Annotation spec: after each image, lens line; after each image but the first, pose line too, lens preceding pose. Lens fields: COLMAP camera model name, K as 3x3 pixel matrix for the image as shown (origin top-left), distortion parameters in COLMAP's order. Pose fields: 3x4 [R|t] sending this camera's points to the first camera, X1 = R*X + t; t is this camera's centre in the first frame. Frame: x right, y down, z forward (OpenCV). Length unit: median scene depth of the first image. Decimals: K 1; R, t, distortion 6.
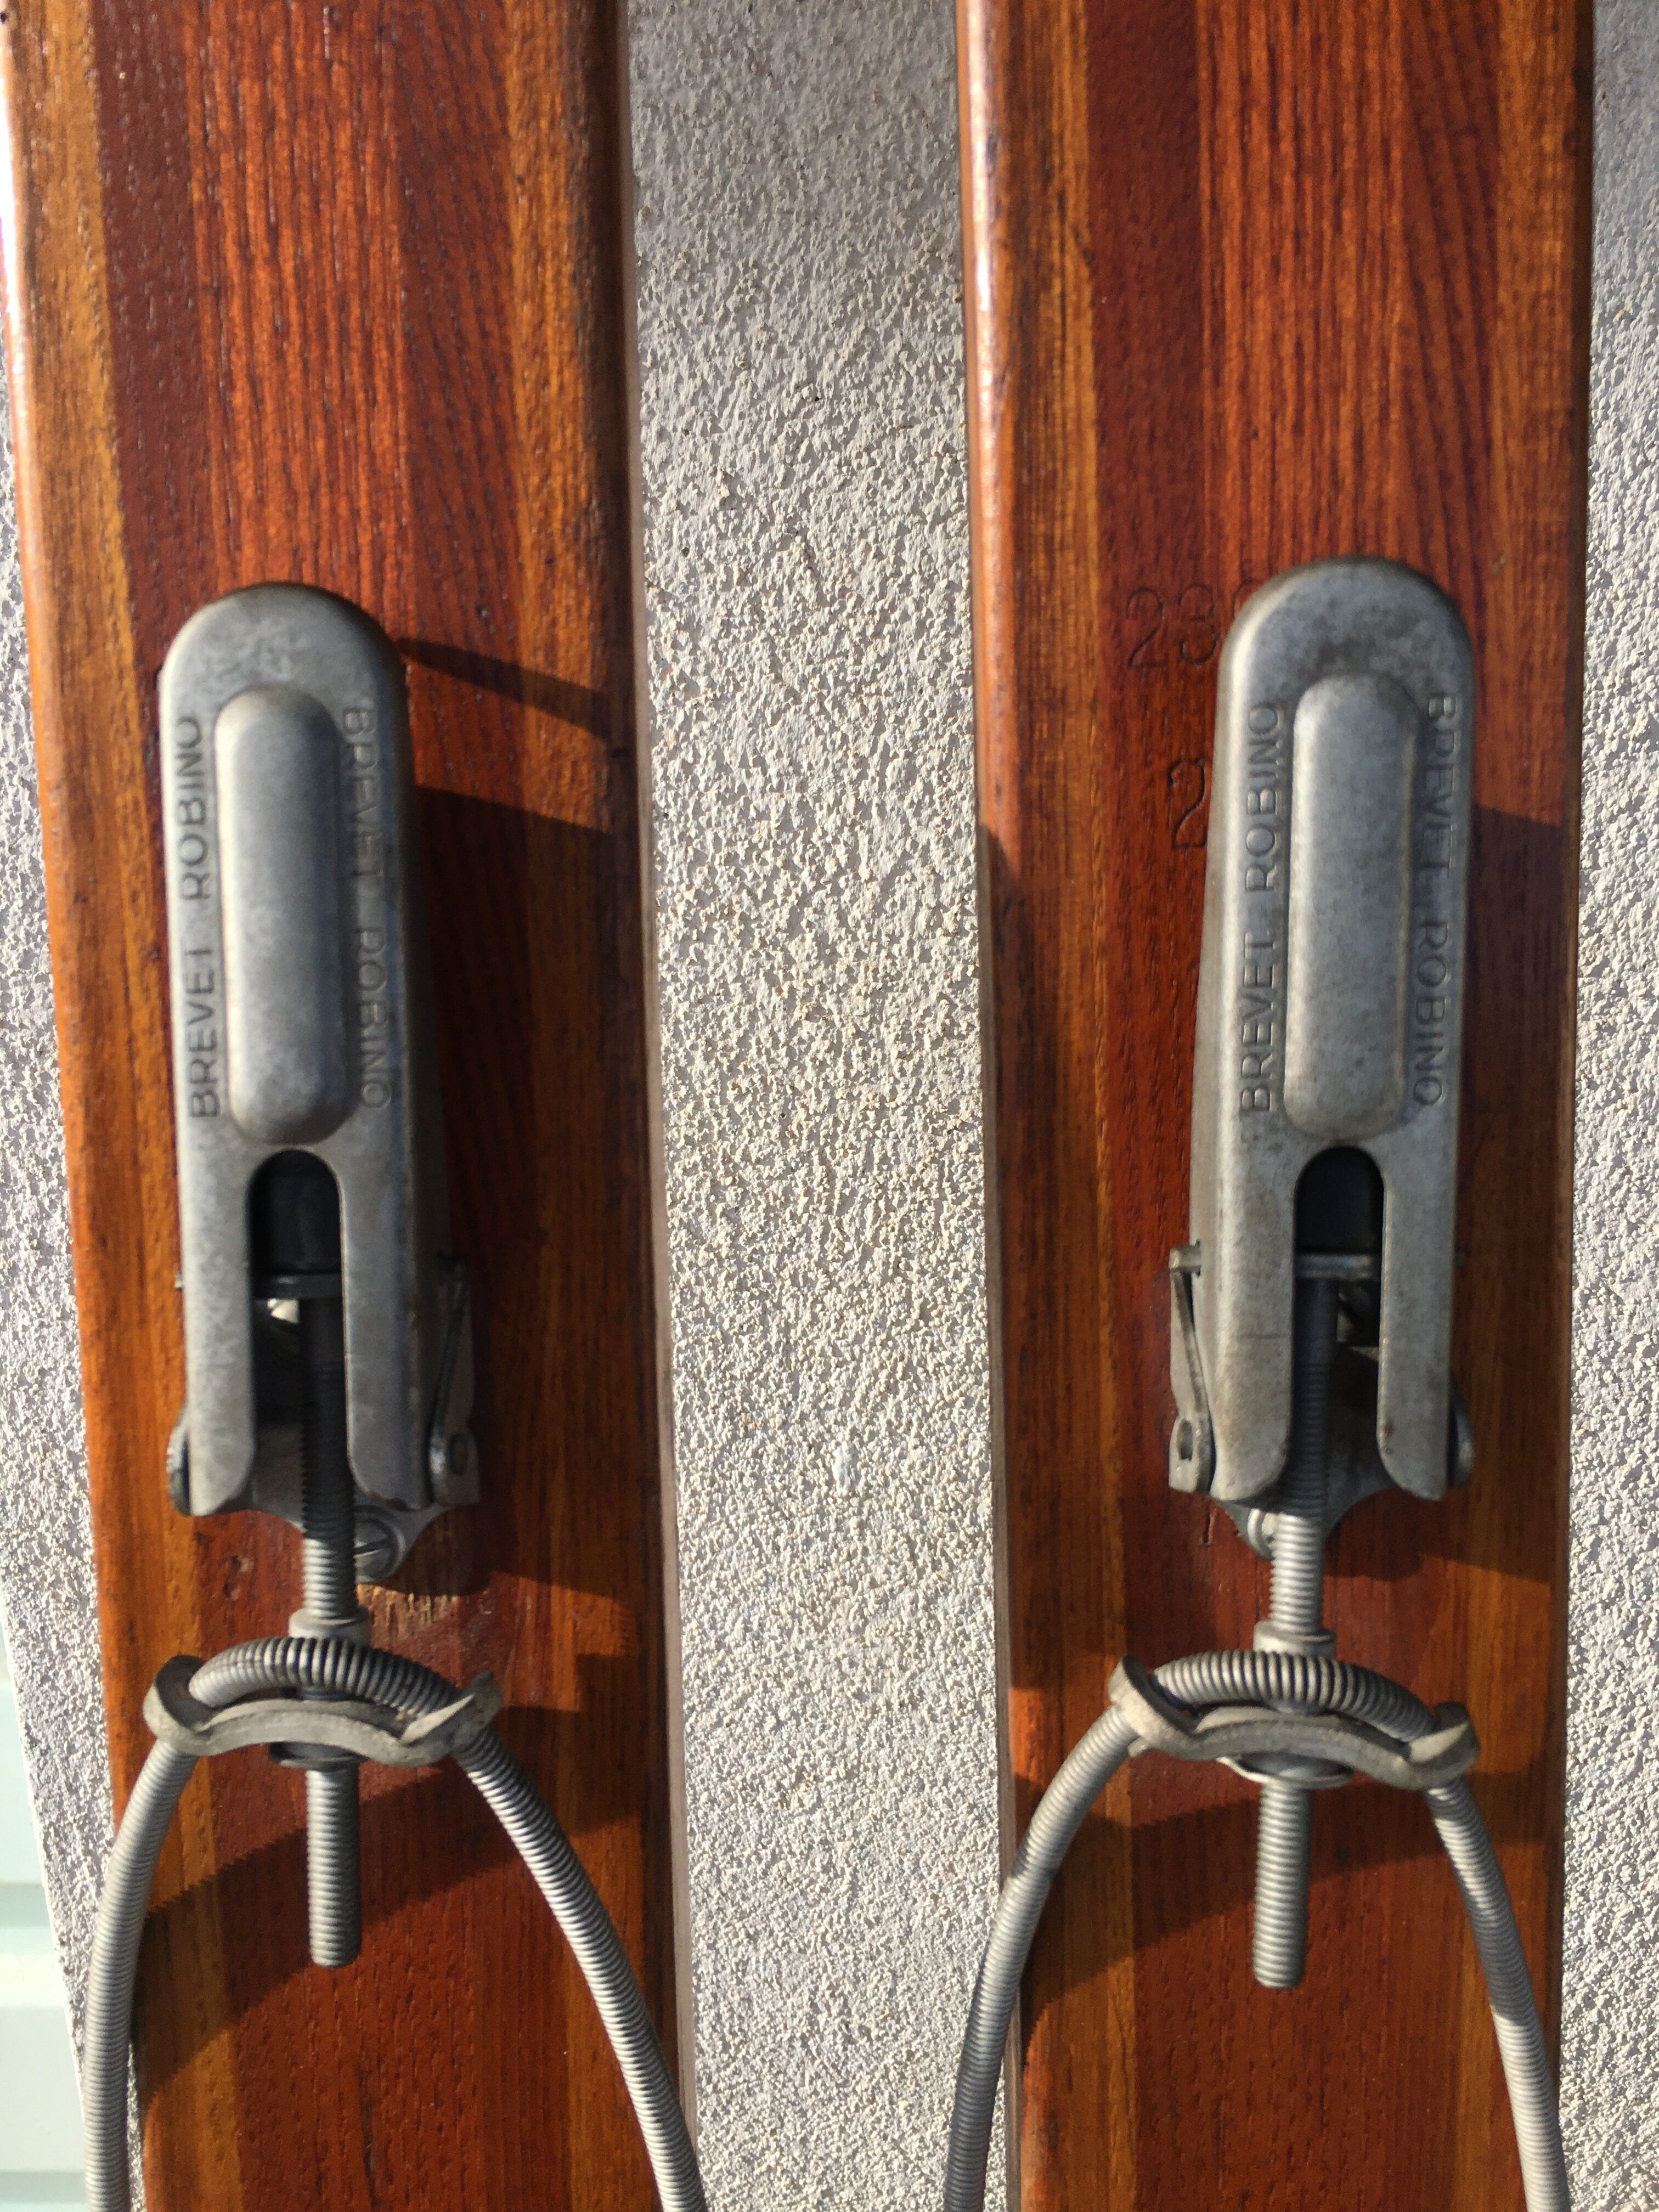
lens RADIAL K [[1867.8, 0, 784.7], [0, 1867.8, 1161.9], [0, 0, 1]] dist [-0.011285, -0.043363]
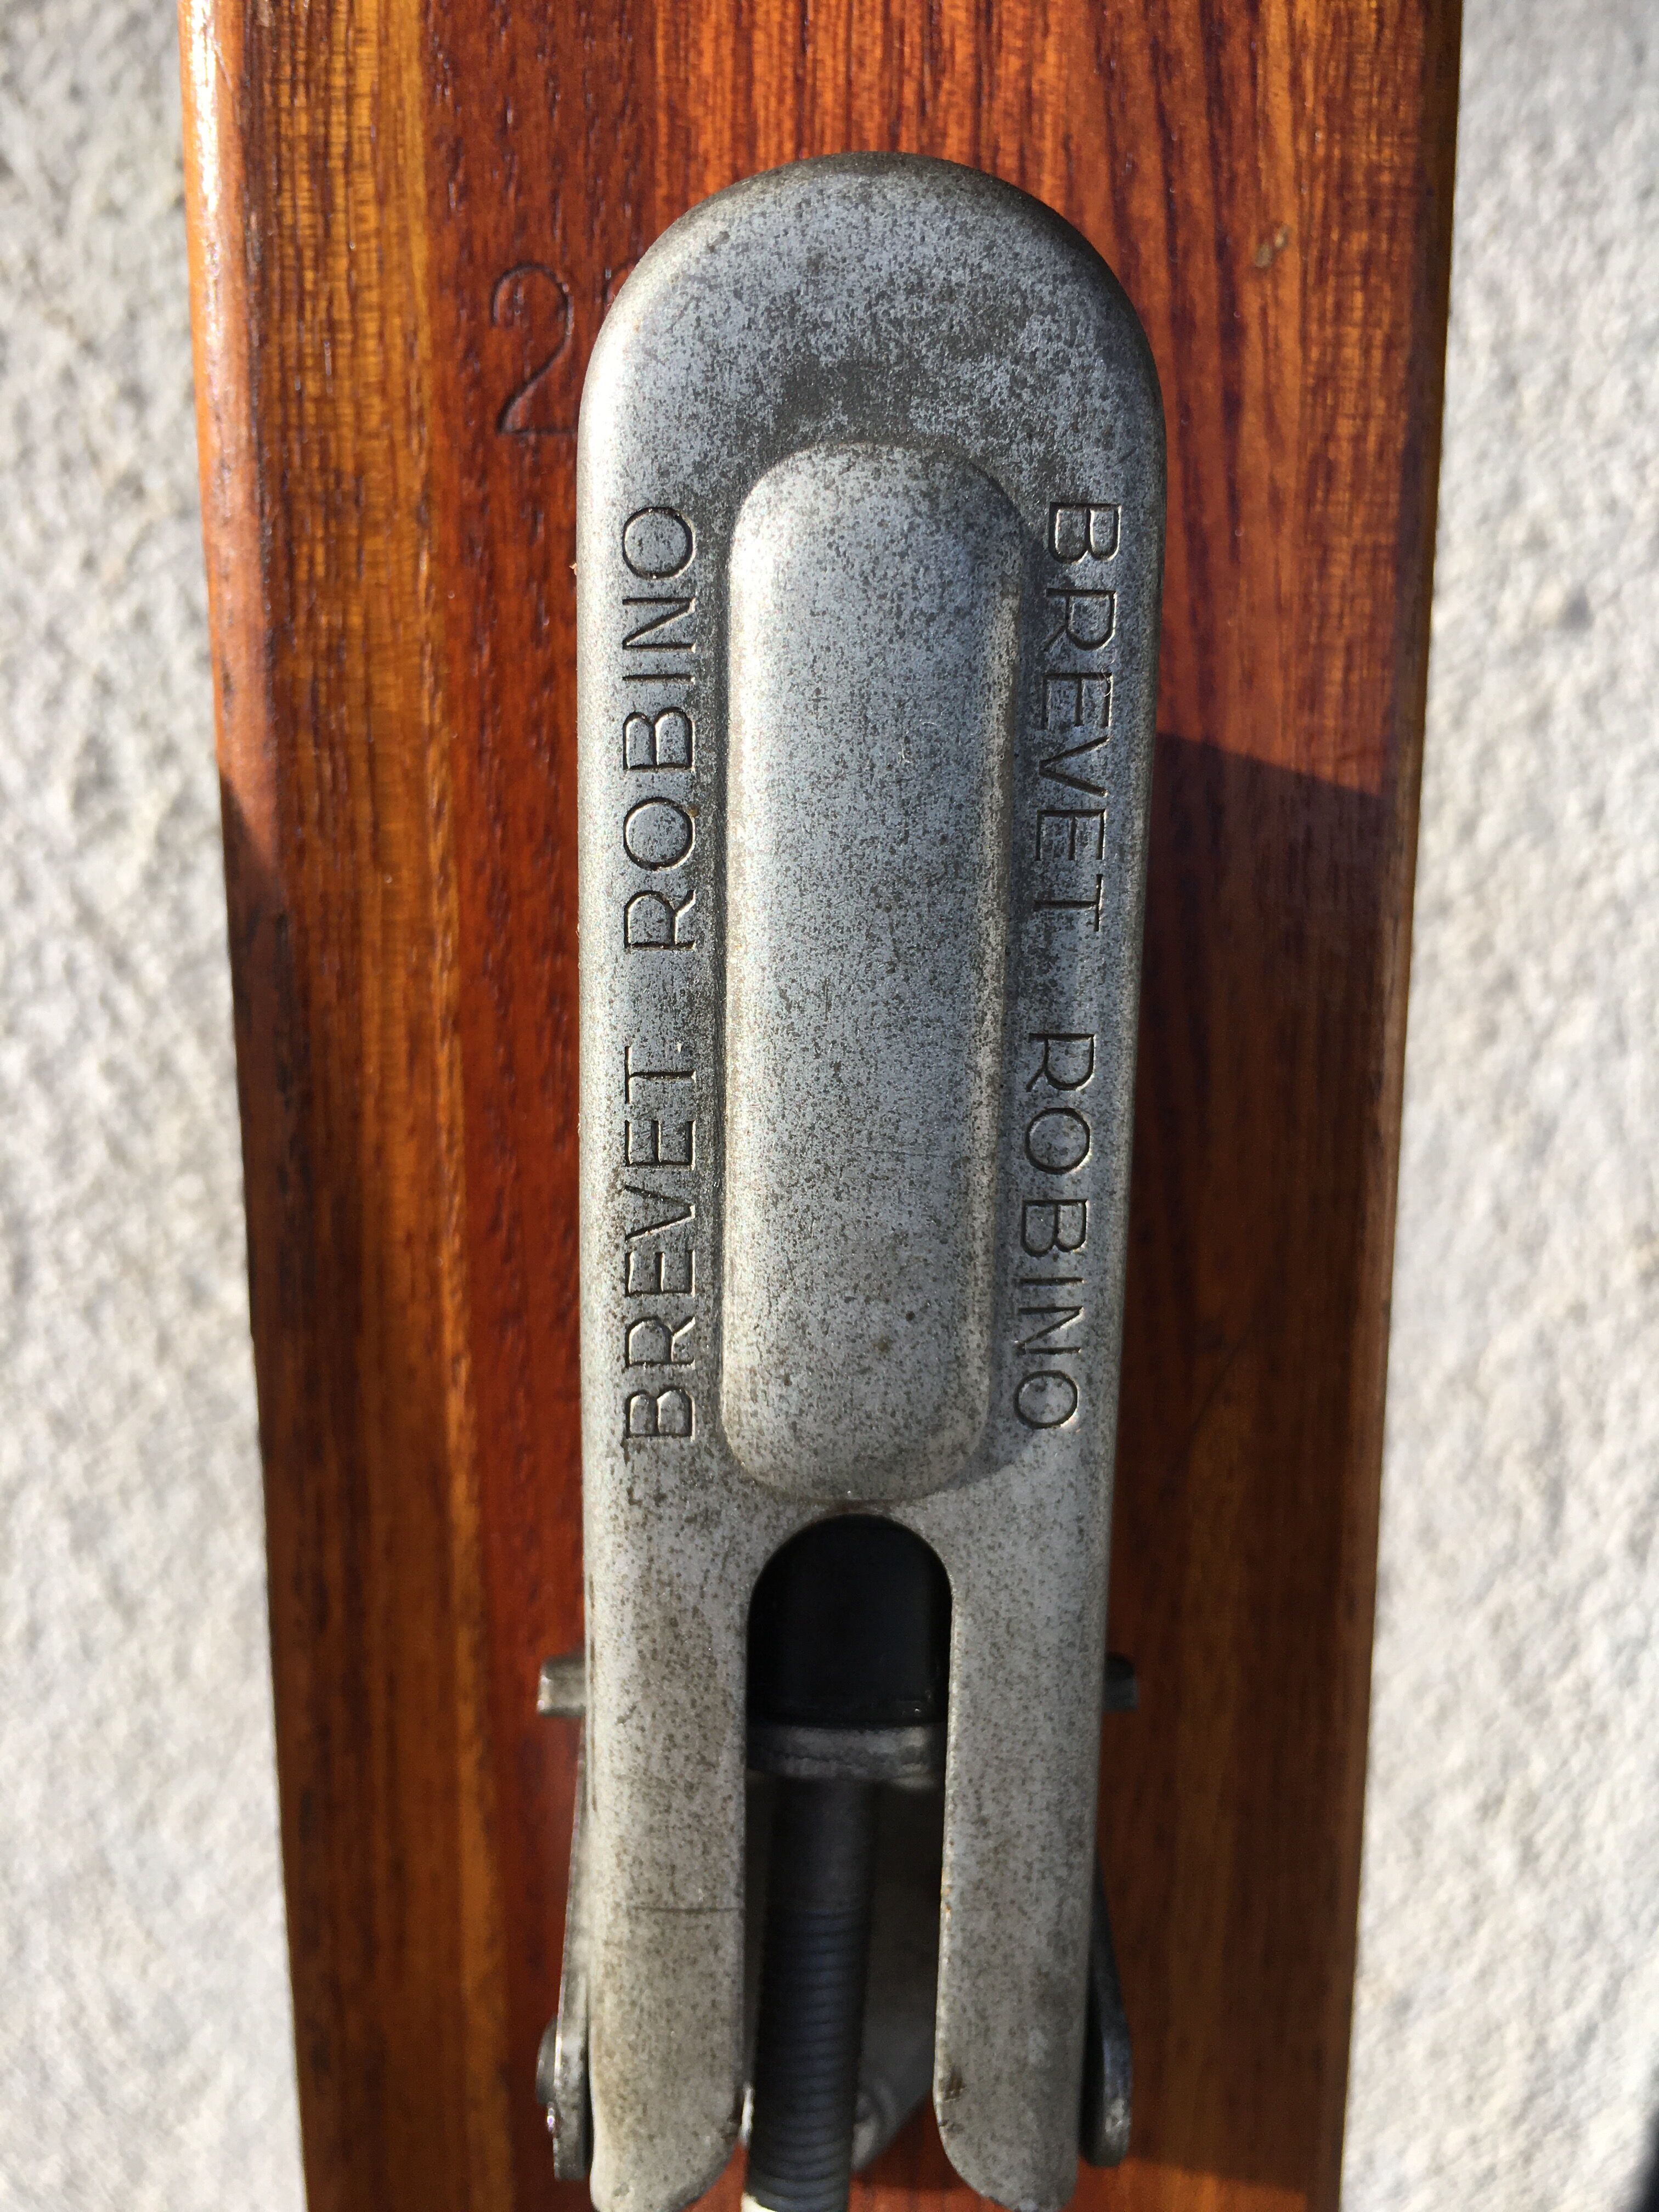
lens RADIAL K [[1867.8, 0, 832.8], [0, 1867.8, 1105.9], [0, 0, 1]] dist [-0.011285, -0.043363]
pose [[0.997417, 0.021902, 0.068414, 0.262652], [-0.025044, 0.998654, 0.045414, -0.128485], [-0.067327, -0.047010, 0.996623, 0.559667]]
